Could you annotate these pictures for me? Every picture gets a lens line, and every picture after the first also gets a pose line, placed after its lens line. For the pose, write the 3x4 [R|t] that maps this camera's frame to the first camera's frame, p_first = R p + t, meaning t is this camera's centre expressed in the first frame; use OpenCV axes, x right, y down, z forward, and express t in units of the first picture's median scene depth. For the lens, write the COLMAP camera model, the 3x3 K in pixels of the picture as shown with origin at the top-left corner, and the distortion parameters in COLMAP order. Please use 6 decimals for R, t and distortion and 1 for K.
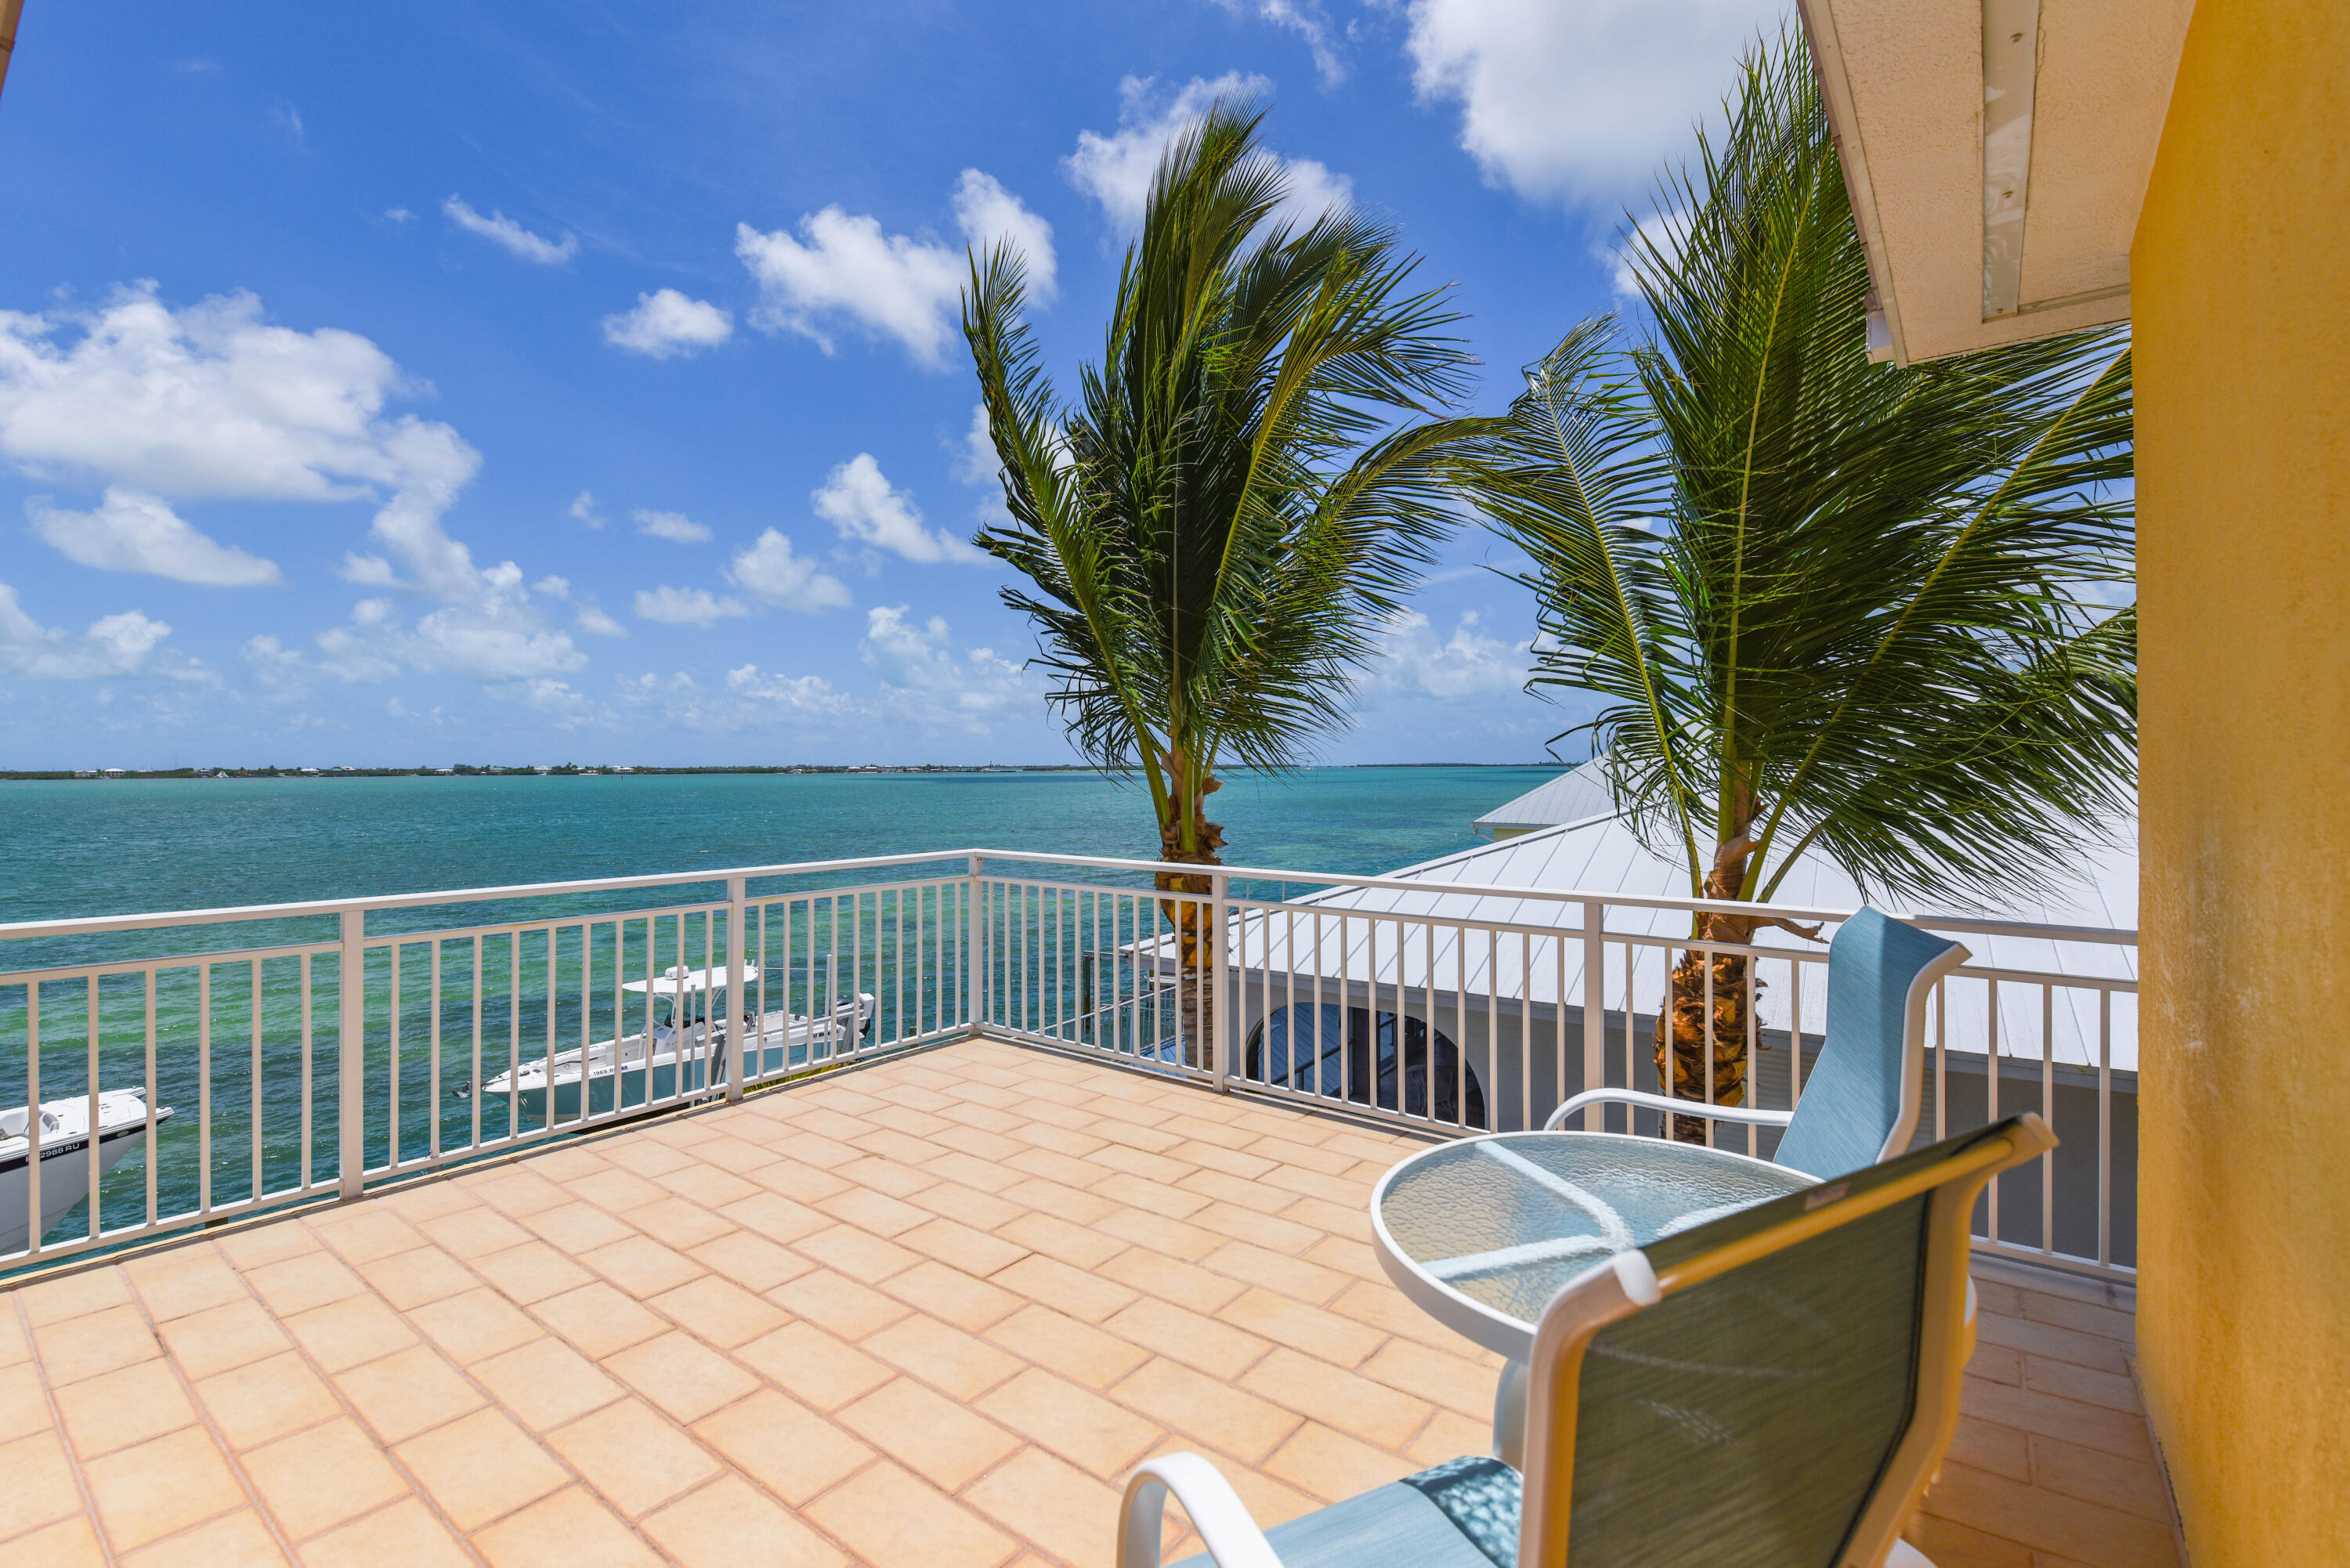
lens RADIAL K [[1054.8, 0, 1169.9], [0, 1054.8, 704.3], [0, 0, 1]] dist [-0.000964, -0.009389]
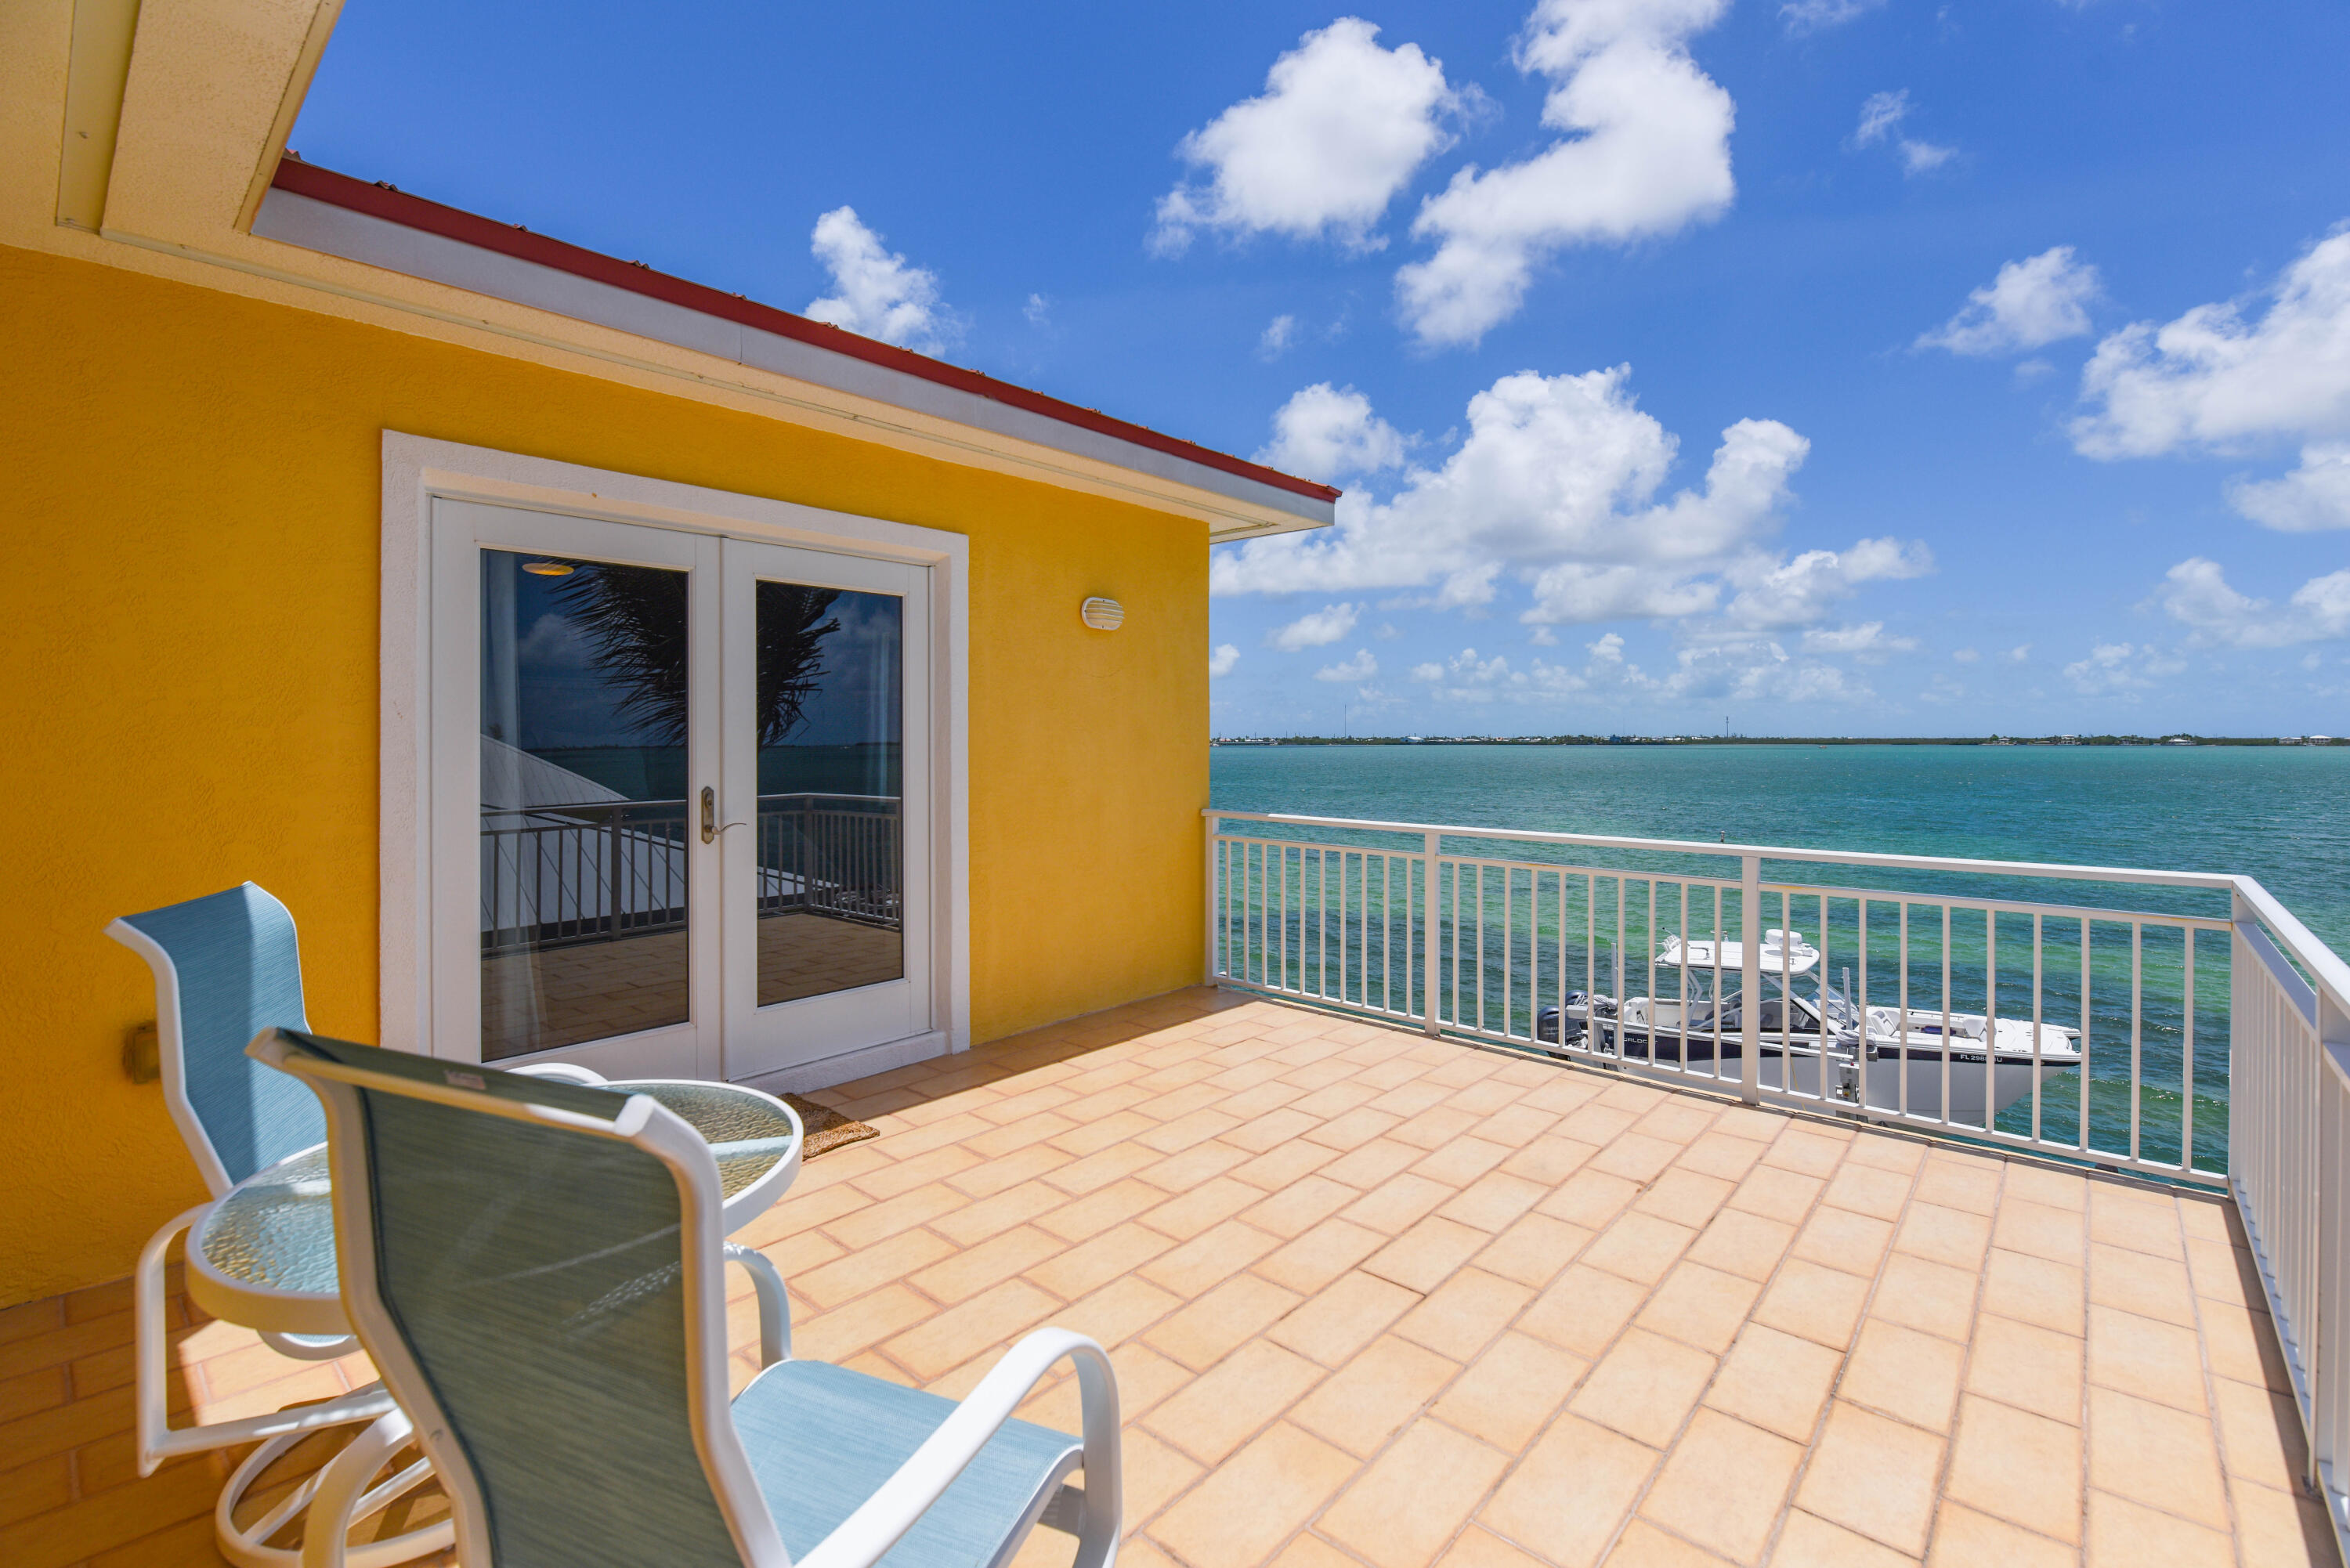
lens RADIAL K [[1042.7, 0, 1194.9], [0, 1042.7, 736.3], [0, 0, 1]] dist [0.000845, -0.011181]
pose [[-0.060837, 0.004597, -0.998137, 0.585891], [0.057866, 0.998324, 0.001071, 0.044429], [0.996469, -0.057693, -0.061001, 0.719588]]
